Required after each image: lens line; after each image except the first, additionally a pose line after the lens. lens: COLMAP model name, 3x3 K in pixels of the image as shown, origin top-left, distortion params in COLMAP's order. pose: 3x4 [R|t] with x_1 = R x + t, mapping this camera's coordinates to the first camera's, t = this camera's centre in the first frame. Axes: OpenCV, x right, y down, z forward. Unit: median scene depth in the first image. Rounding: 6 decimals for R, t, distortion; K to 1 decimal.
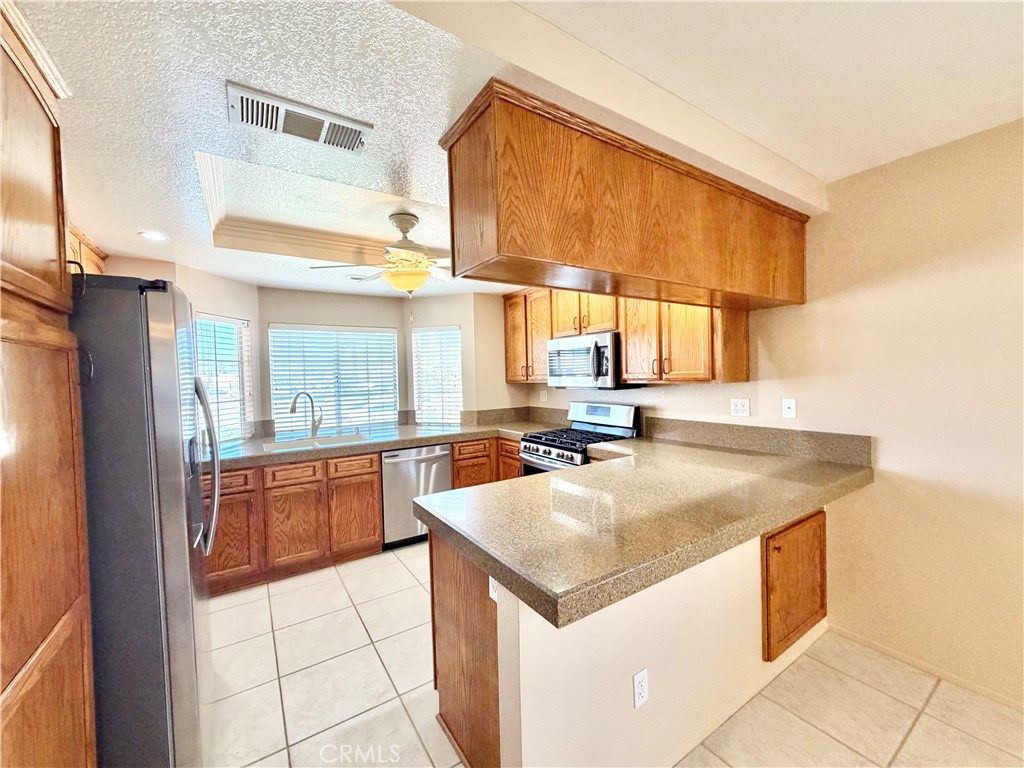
lens RADIAL K [[408.5, 0, 509.2], [0, 408.5, 386.0], [0, 0, 1]] dist [-0.001484, 0.000386]
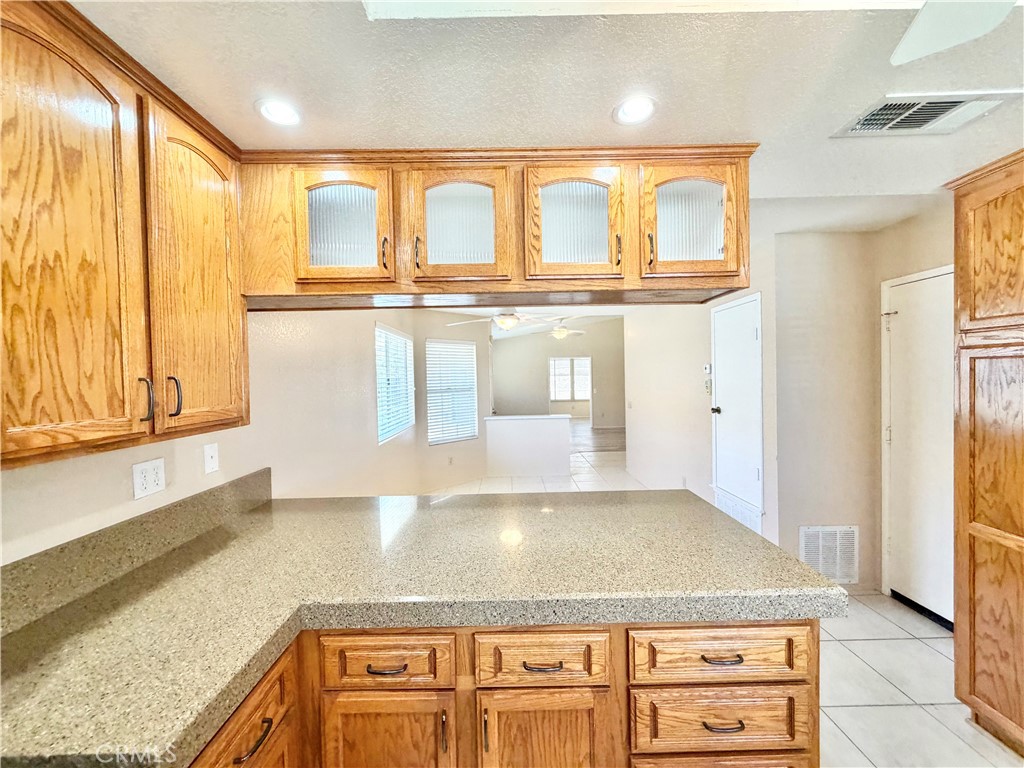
lens RADIAL K [[408.5, 0, 509.2], [0, 408.5, 386.0], [0, 0, 1]] dist [-0.001484, 0.000386]
pose [[0.837387, 0.021771, -0.546177, -0.350859], [-0.019361, 0.999761, 0.010167, -0.024390], [0.546268, 0.002061, 0.837608, 0.666297]]
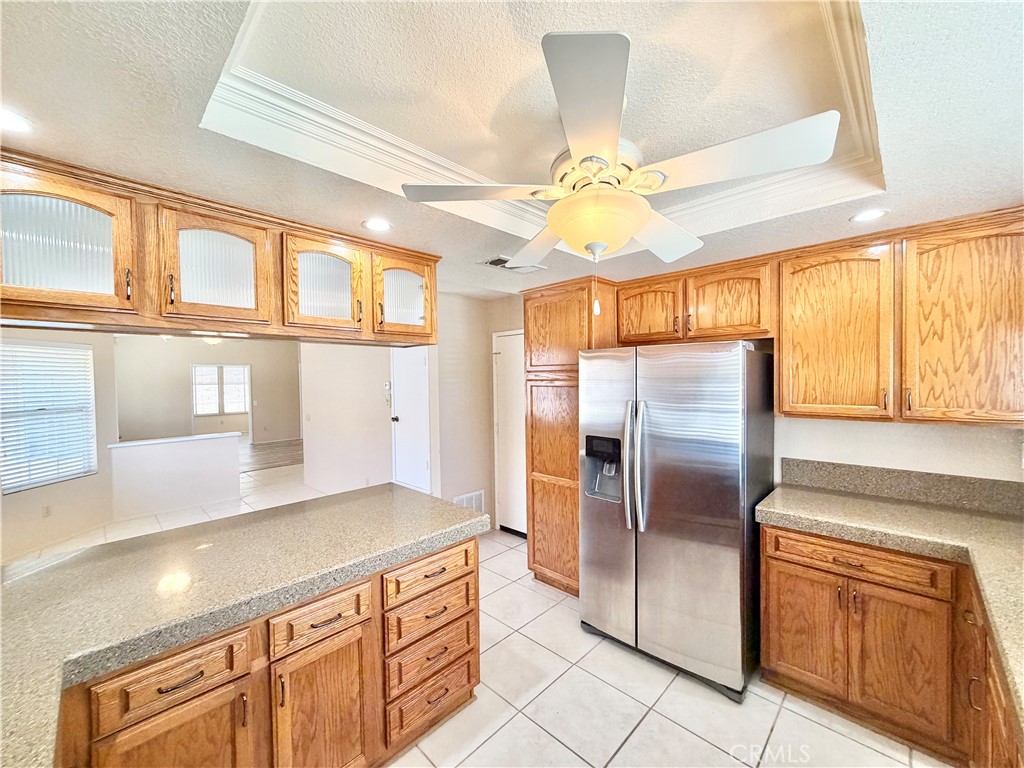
lens RADIAL K [[408.5, 0, 509.2], [0, 408.5, 386.0], [0, 0, 1]] dist [-0.001484, 0.000386]
pose [[0.976714, 0.008996, 0.214357, -0.407492], [-0.005491, 0.999841, -0.016940, -0.049506], [-0.214476, 0.015368, 0.976608, 0.463182]]
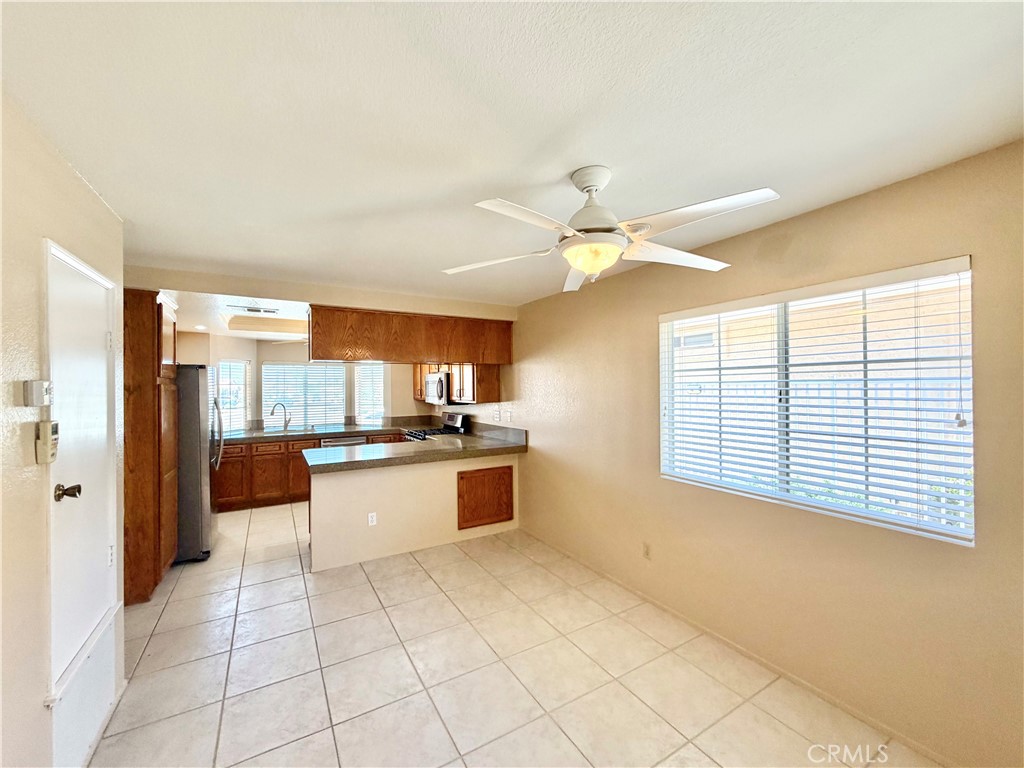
lens RADIAL K [[408.5, 0, 509.2], [0, 408.5, 386.0], [0, 0, 1]] dist [-0.001484, 0.000386]
pose [[0.998585, 0.015785, -0.050785, 0.613130], [-0.017317, 0.999404, -0.029867, -0.026833], [0.050284, 0.030704, 0.998263, -0.746278]]
